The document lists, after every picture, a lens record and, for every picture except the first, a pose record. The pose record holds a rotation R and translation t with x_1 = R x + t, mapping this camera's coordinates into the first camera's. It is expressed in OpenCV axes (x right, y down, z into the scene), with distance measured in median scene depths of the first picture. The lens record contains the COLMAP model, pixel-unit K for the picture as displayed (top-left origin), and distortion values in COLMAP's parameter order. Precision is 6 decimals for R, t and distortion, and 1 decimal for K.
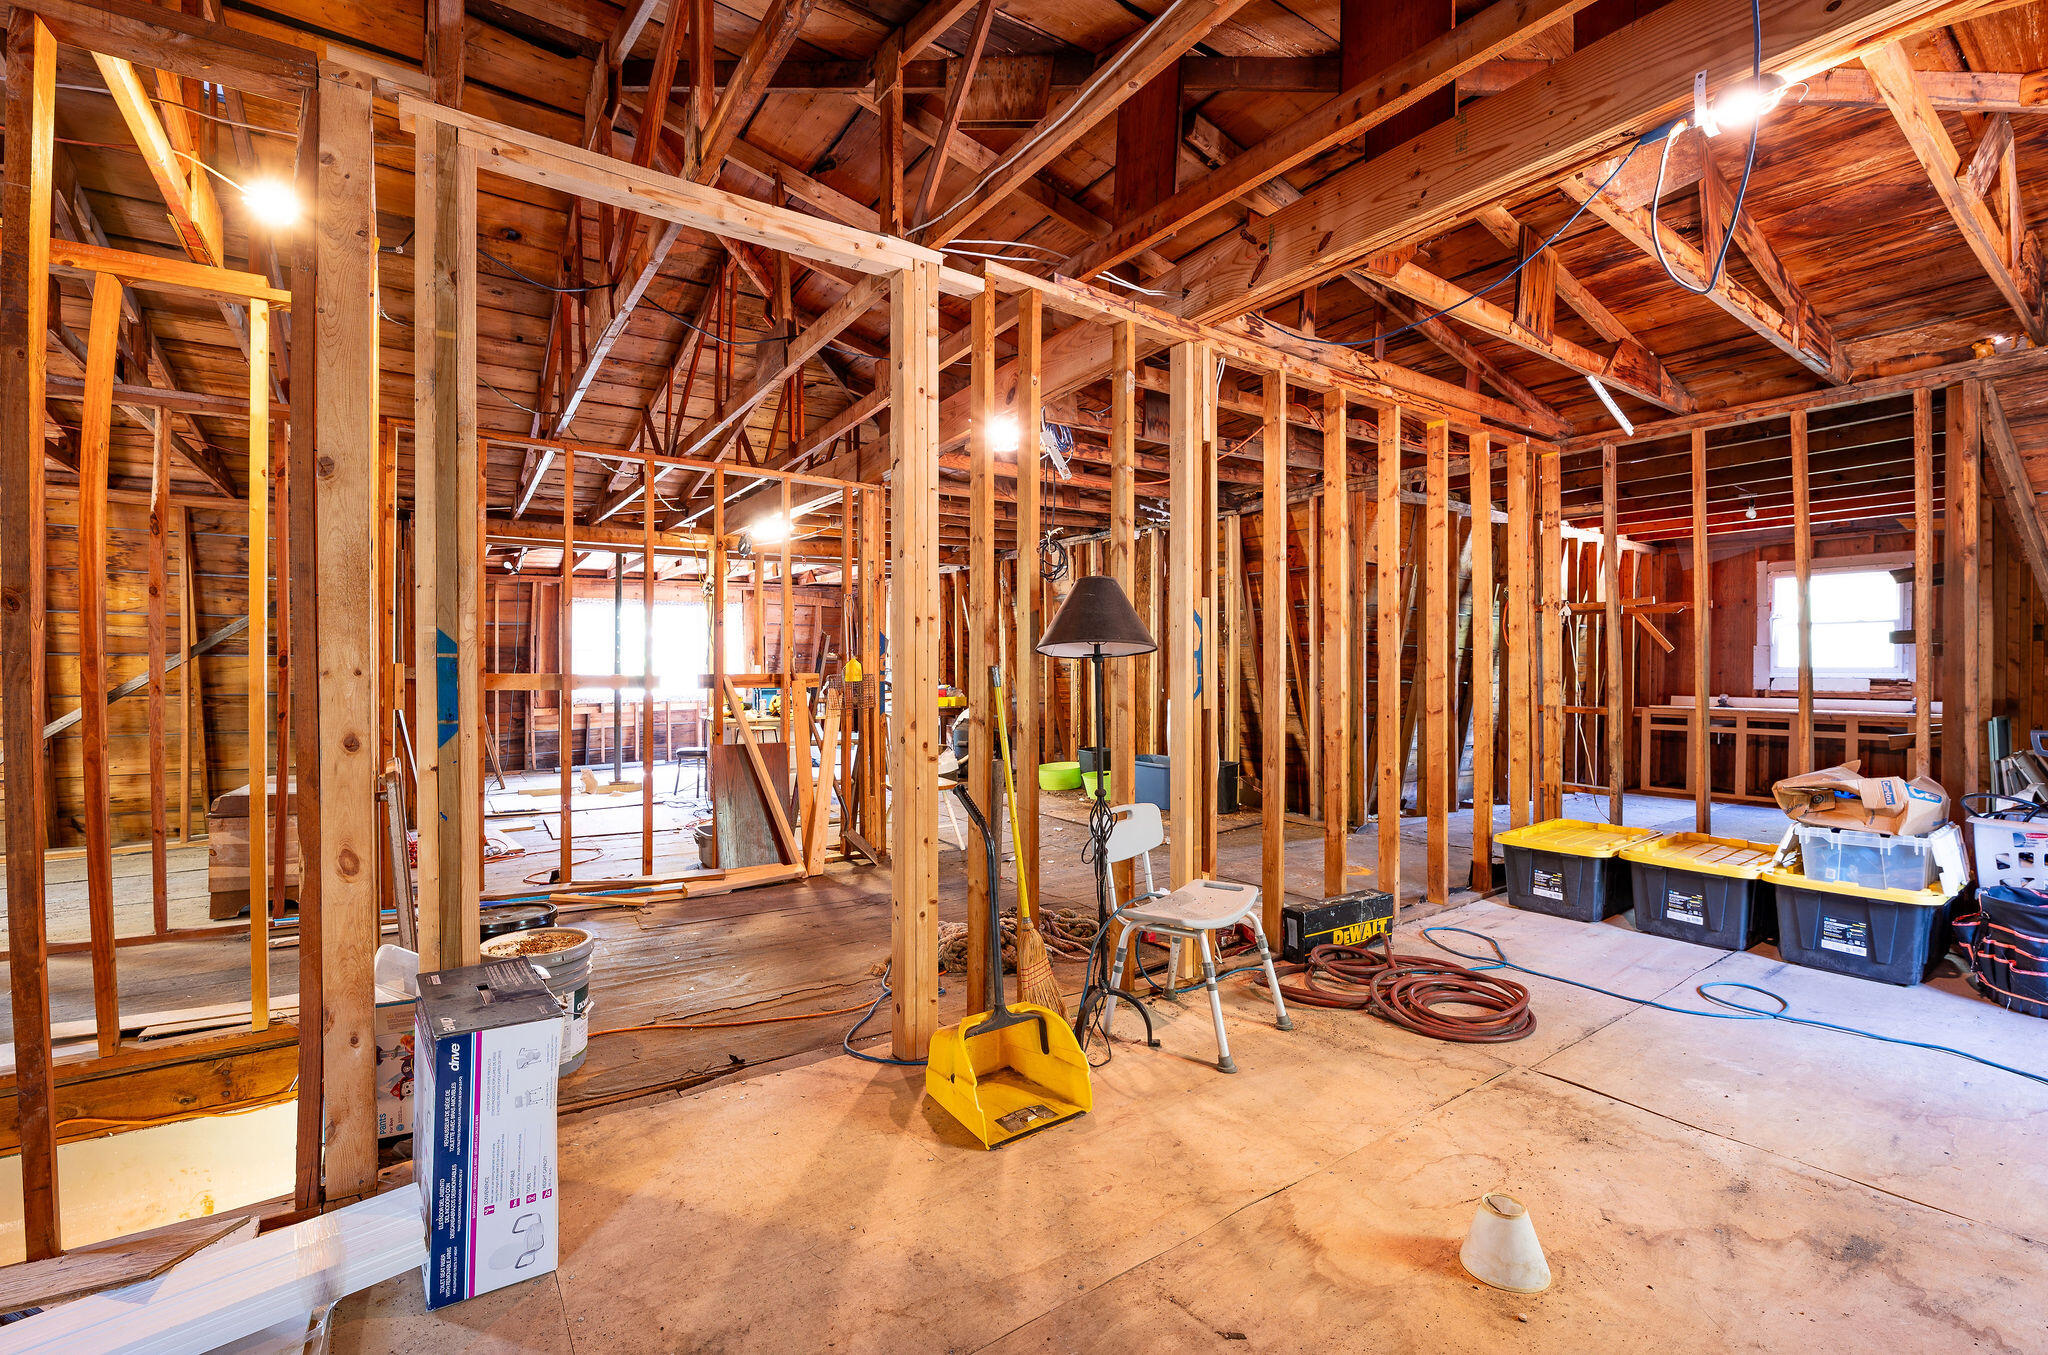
lens RADIAL K [[870.6, 0, 1021.4], [0, 870.6, 679.0], [0, 0, 1]] dist [-0.012602, -0.000011]
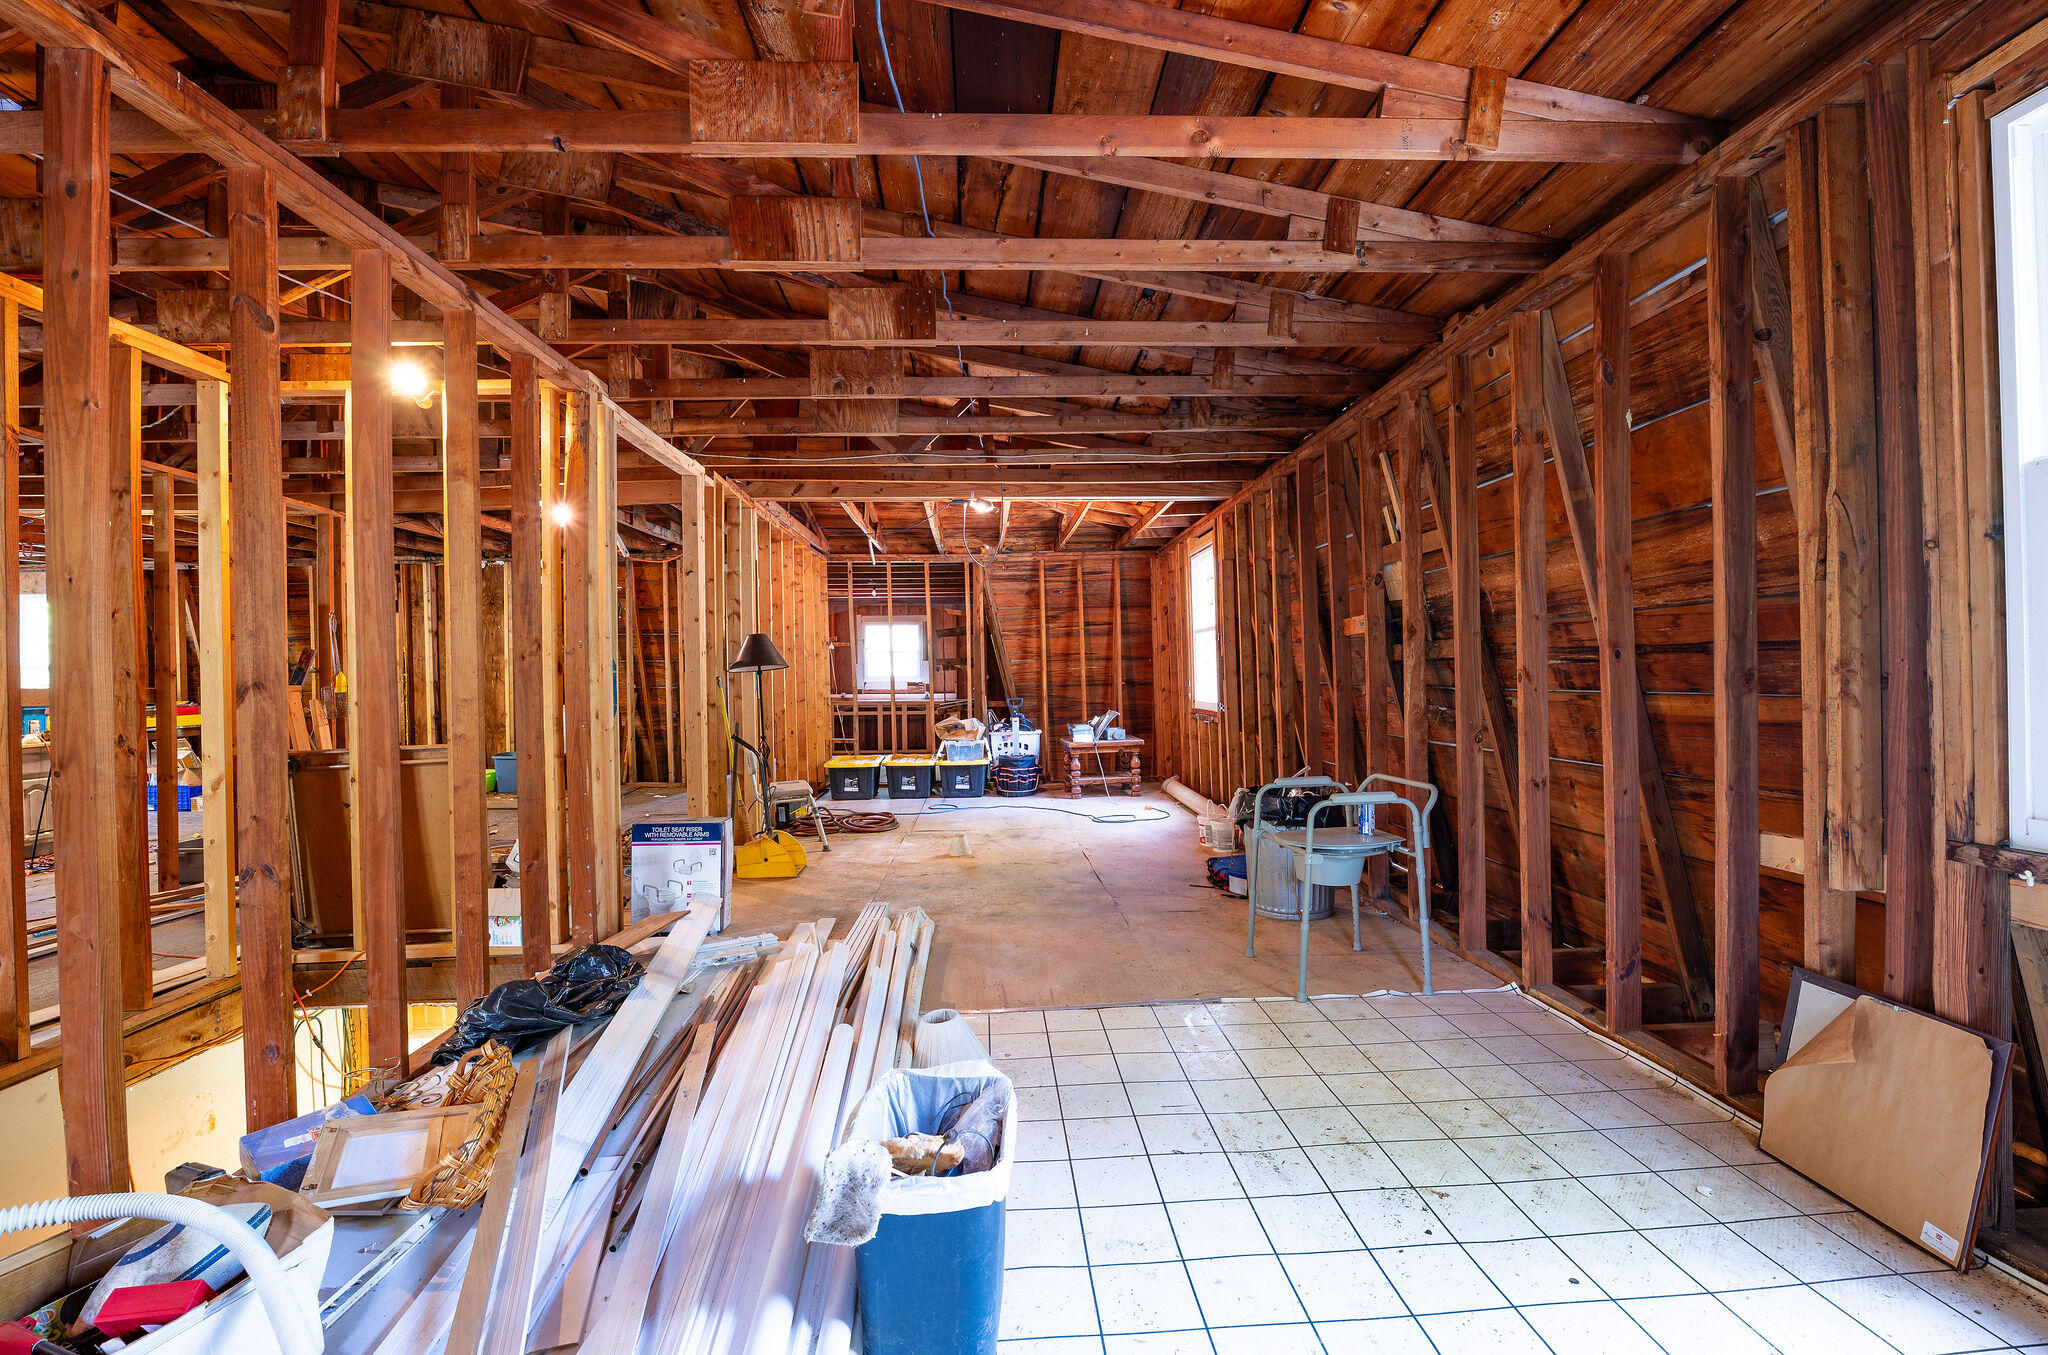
lens RADIAL K [[870.6, 0, 1030.1], [0, 870.6, 680.3], [0, 0, 1]] dist [-0.012602, -0.000011]
pose [[0.523471, -0.008335, 0.852003, -0.502984], [0.019383, 0.999810, -0.002128, 0.004731], [-0.851823, 0.017628, 0.523533, -0.232319]]
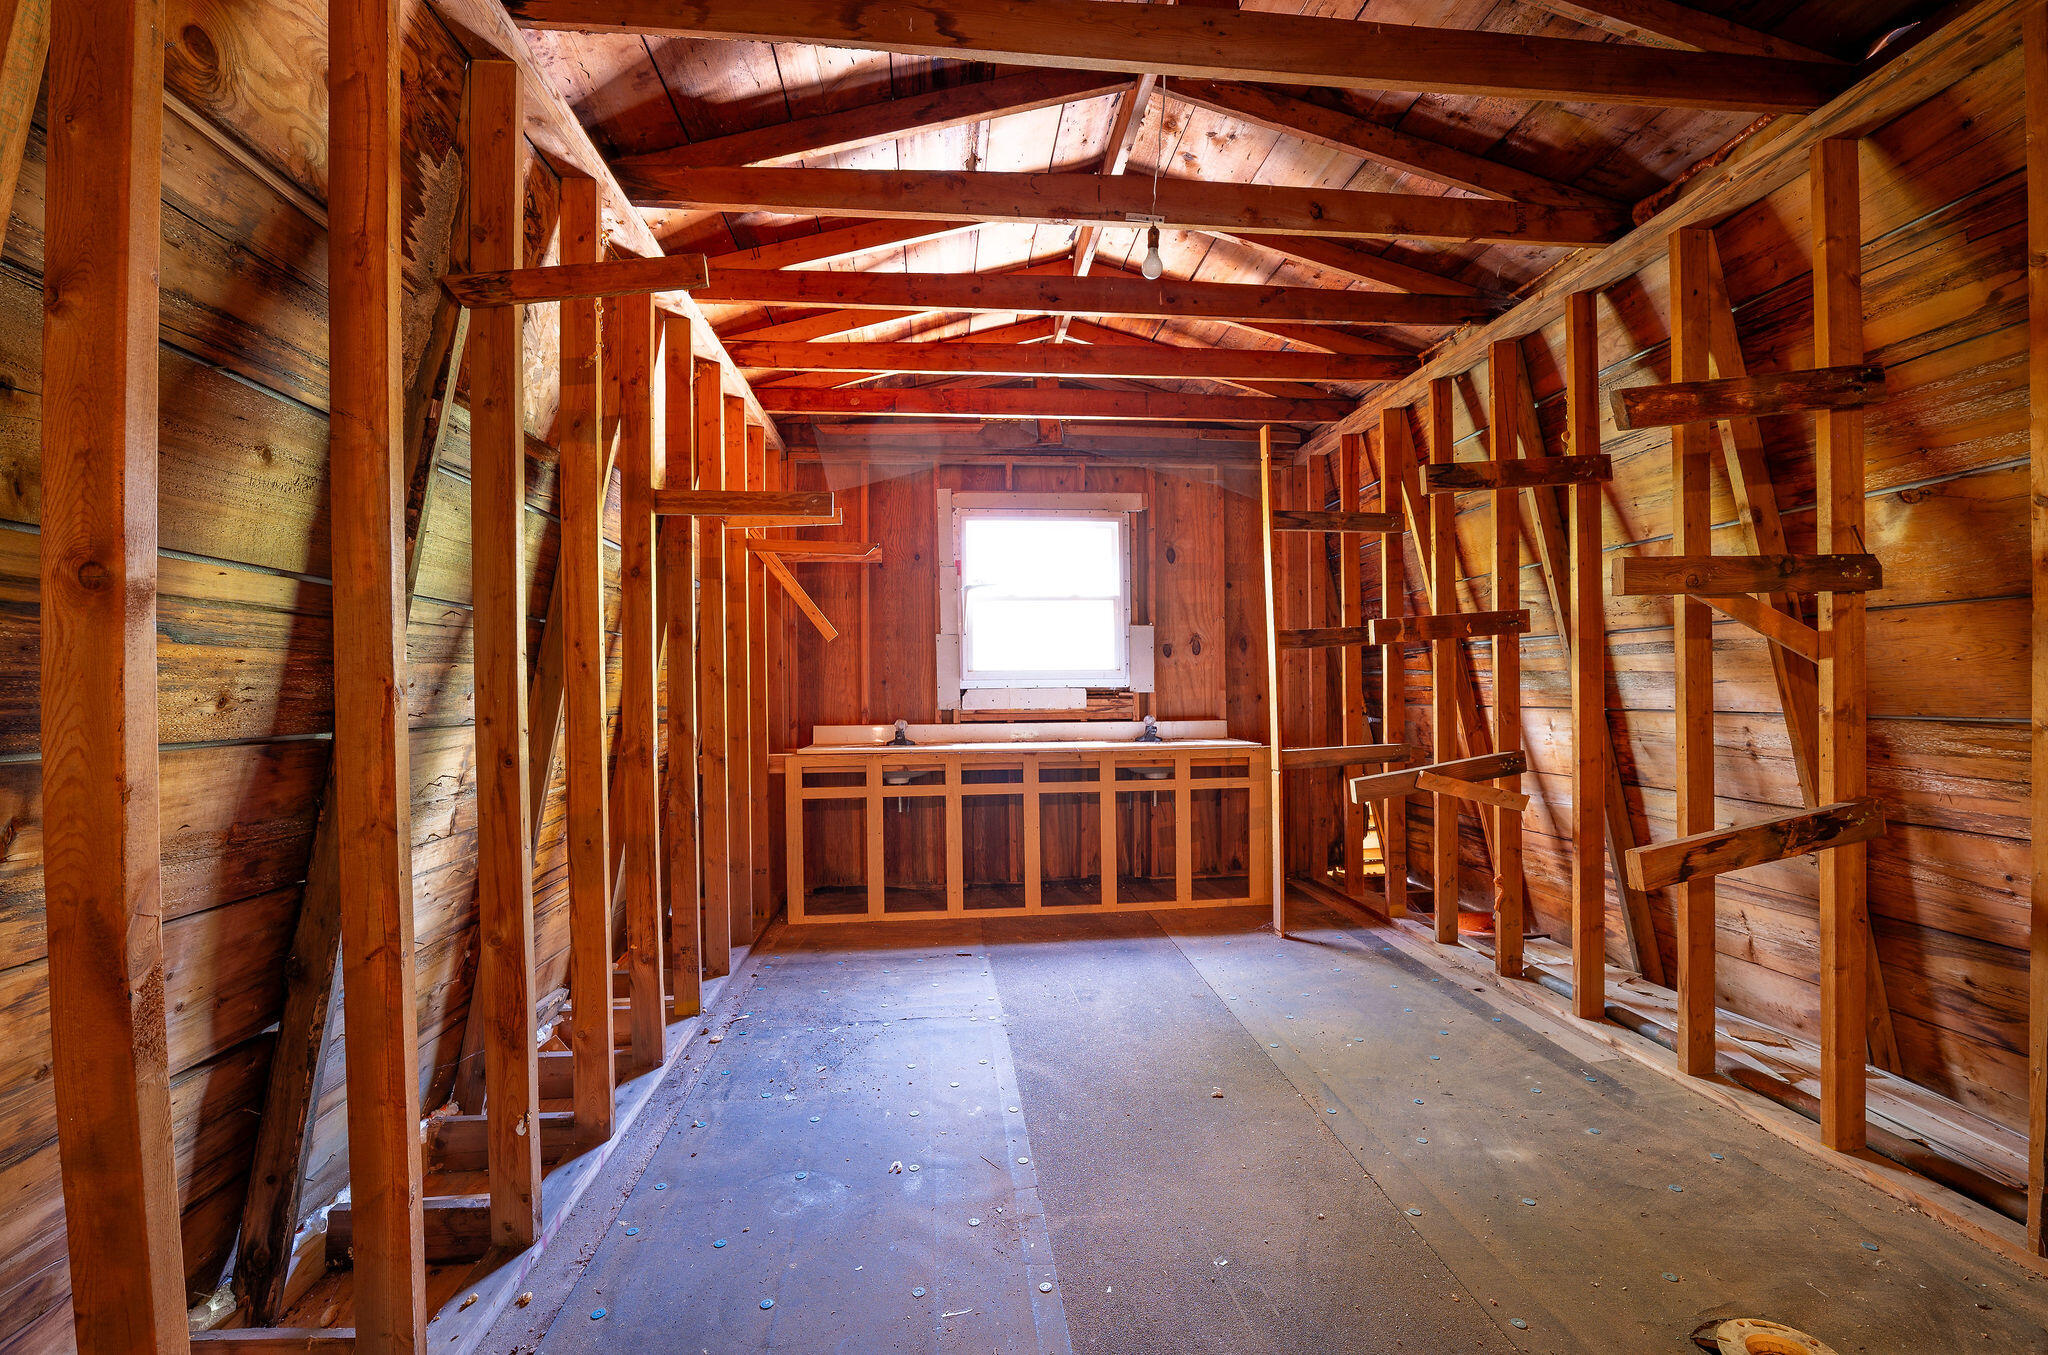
lens RADIAL K [[870.6, 0, 1024.7], [0, 870.6, 682.1], [0, 0, 1]] dist [-0.012602, -0.000011]
pose [[0.478015, -0.009711, 0.878298, 0.402576], [0.020218, 0.999796, 0.000051, -0.005826], [-0.878119, 0.017733, 0.478114, 0.735458]]
